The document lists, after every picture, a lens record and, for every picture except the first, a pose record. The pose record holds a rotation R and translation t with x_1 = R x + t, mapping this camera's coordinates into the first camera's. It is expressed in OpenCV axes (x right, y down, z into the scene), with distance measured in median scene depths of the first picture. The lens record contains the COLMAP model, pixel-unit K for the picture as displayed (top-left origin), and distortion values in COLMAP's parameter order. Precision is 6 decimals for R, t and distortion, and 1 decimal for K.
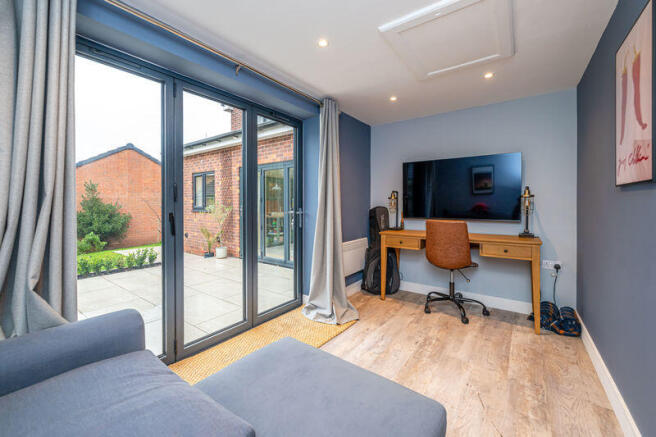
lens RADIAL K [[266.8, 0, 324.5], [0, 266.8, 204.2], [0, 0, 1]] dist [0.001836, -0.000029]
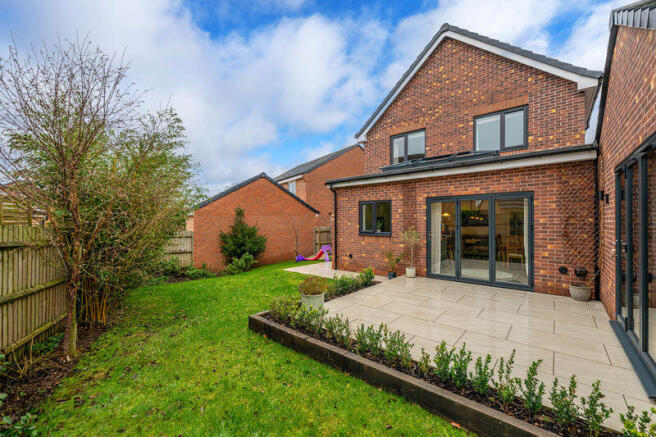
lens RADIAL K [[266.8, 0, 328.0], [0, 266.8, 220.5], [0, 0, 1]] dist [0.001836, -0.000029]
pose [[0.996974, -0.001247, -0.077730, -0.414596], [0.000688, 0.999974, -0.007220, -0.020421], [0.077737, 0.007145, 0.996948, -0.106322]]
